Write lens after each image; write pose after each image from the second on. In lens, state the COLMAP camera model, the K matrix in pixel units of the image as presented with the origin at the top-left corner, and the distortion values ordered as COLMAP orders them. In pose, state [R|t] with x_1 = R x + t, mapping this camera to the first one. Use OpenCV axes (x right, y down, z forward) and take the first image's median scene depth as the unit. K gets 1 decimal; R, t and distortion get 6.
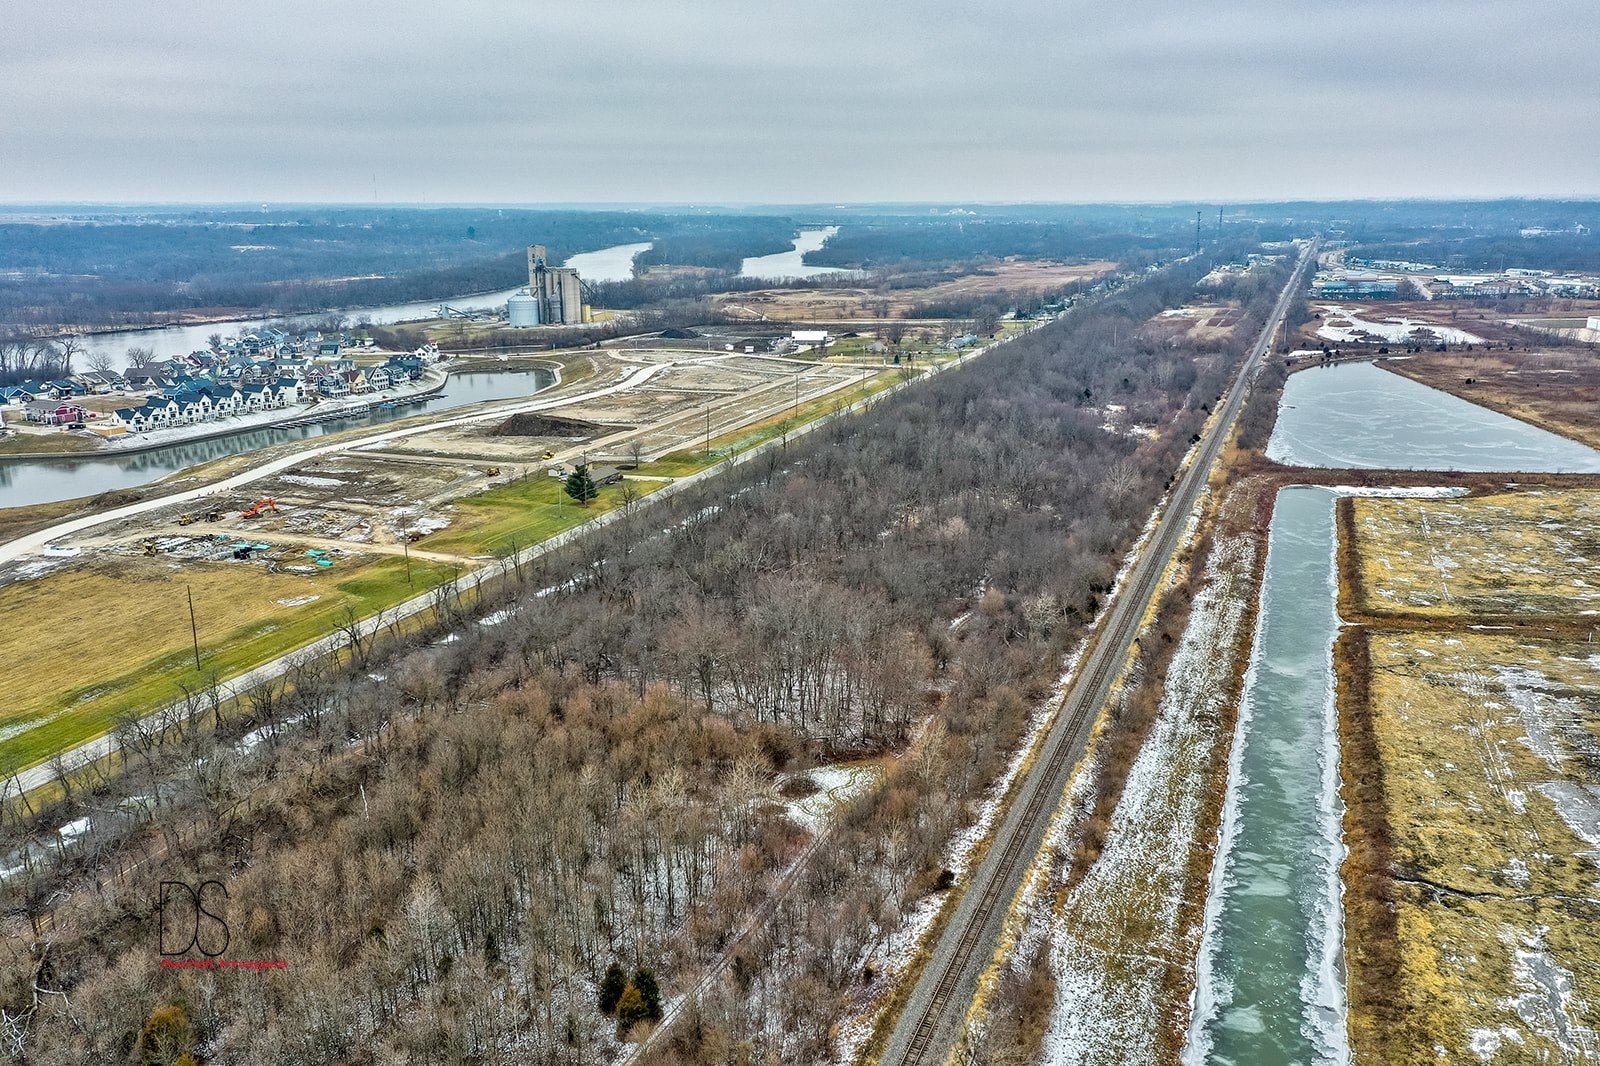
lens RADIAL K [[1297.4, 0, 797.3], [0, 1297.4, 532.4], [0, 0, 1]] dist [0.033810, 0.011747]
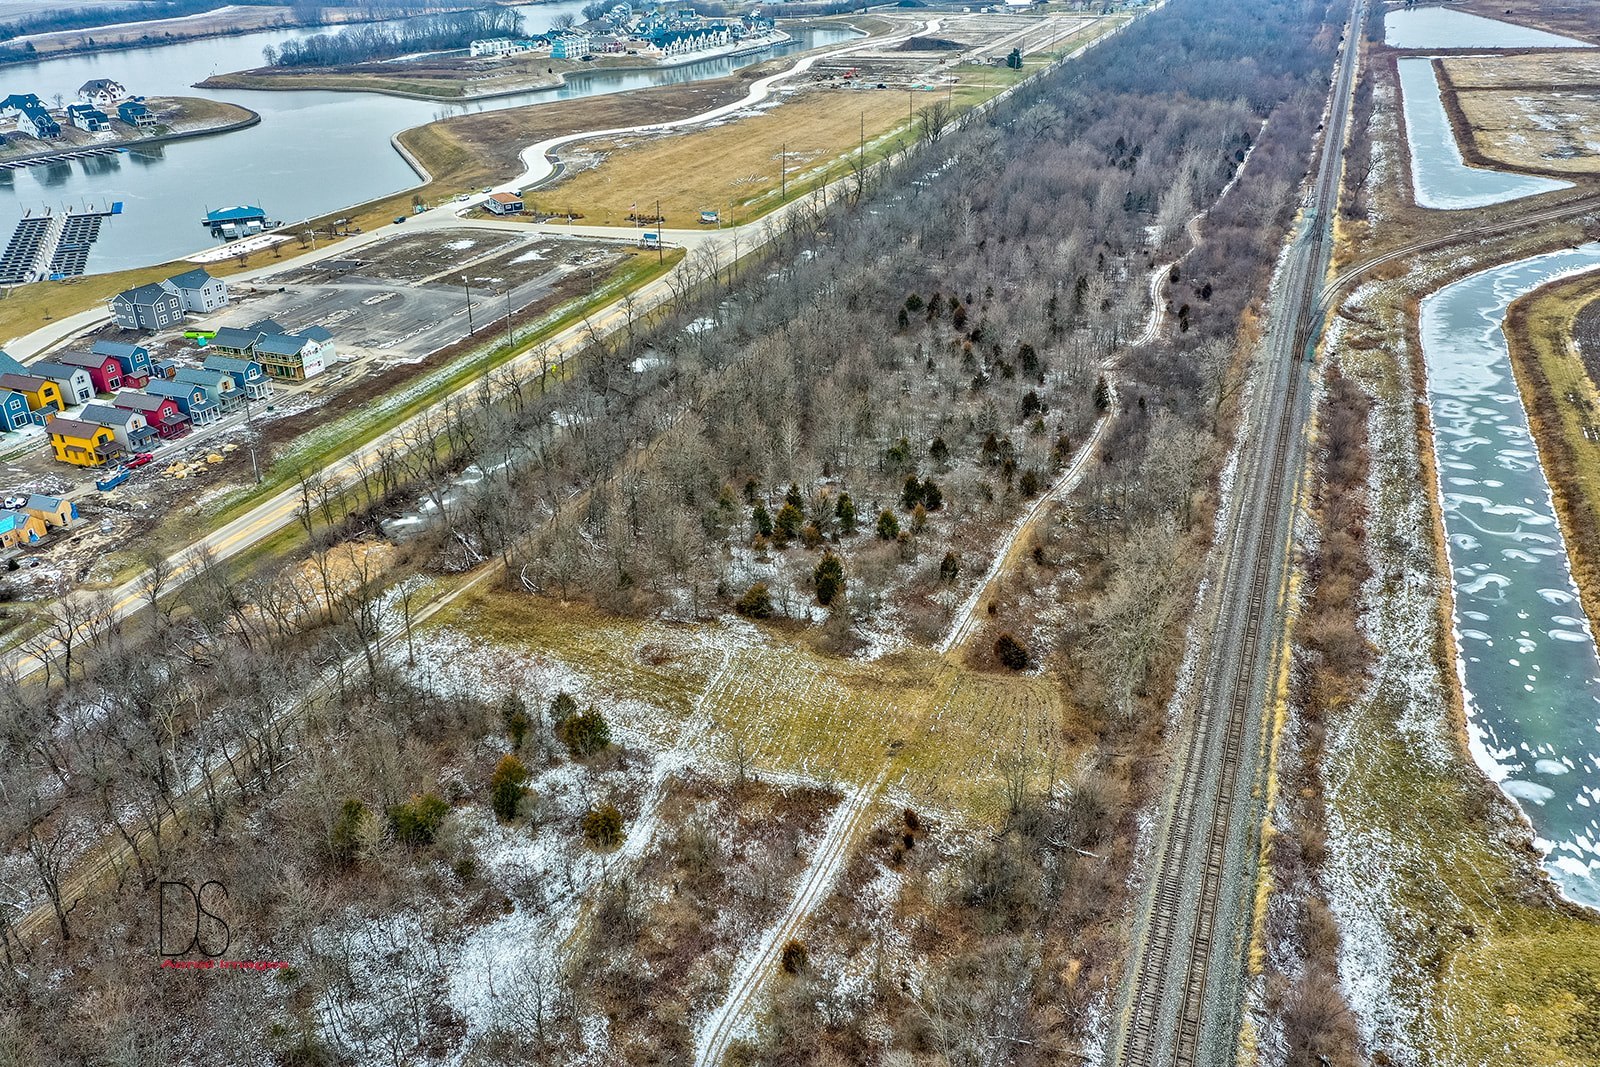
lens RADIAL K [[1297.4, 0, 803.0], [0, 1297.4, 530.1], [0, 0, 1]] dist [0.033810, 0.011747]
pose [[0.999906, -0.013570, 0.001946, -0.215994], [0.012912, 0.979952, 0.198816, 0.109409], [-0.004604, -0.198772, 0.980035, -0.420926]]
